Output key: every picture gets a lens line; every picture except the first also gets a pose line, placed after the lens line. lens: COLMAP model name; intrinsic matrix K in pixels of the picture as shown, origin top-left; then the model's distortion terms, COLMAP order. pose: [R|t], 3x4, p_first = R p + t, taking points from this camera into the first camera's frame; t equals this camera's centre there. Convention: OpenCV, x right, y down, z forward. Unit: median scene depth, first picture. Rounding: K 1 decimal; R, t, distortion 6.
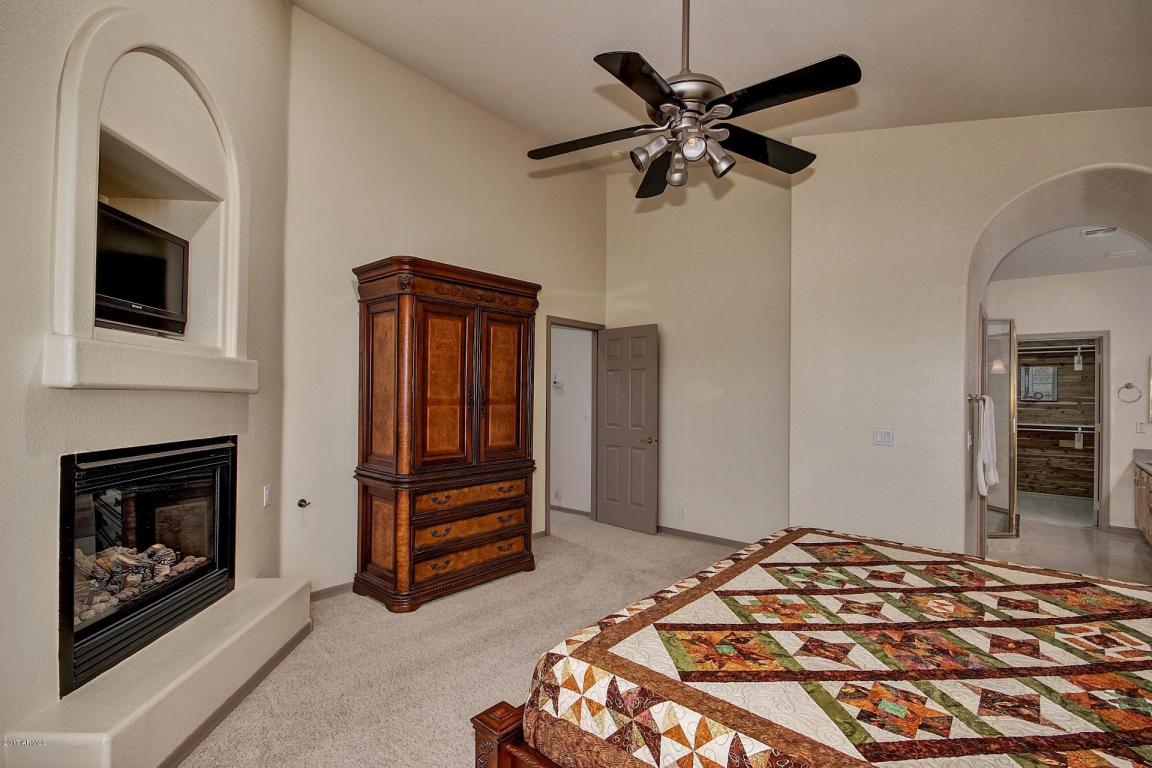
lens RADIAL K [[529.2, 0, 578.5], [0, 529.2, 389.6], [0, 0, 1]] dist [-0.000663, -0.012807]
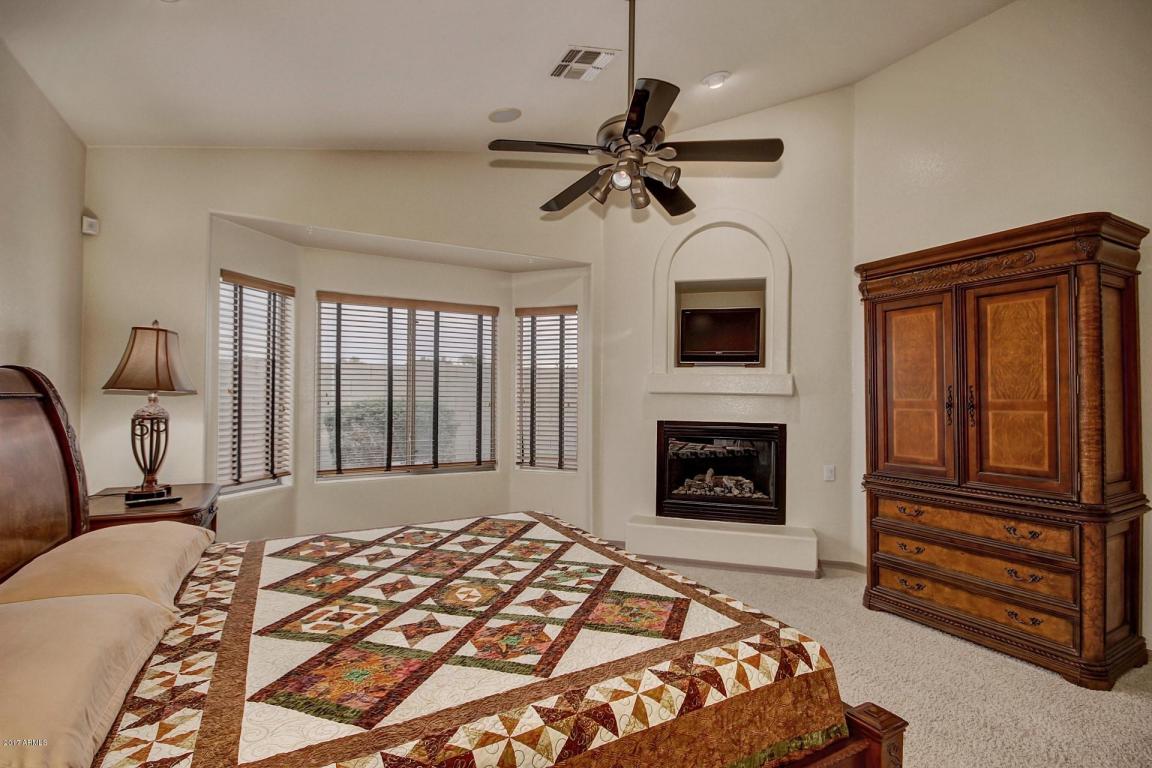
lens RADIAL K [[529.3, 0, 577.4], [0, 529.3, 390.0], [0, 0, 1]] dist [0.001335, -0.007510]
pose [[-0.345407, -0.019233, -0.938256, 1.547145], [0.001281, 0.999779, -0.020966, 0.032324], [0.938452, -0.008444, -0.345306, 1.515183]]
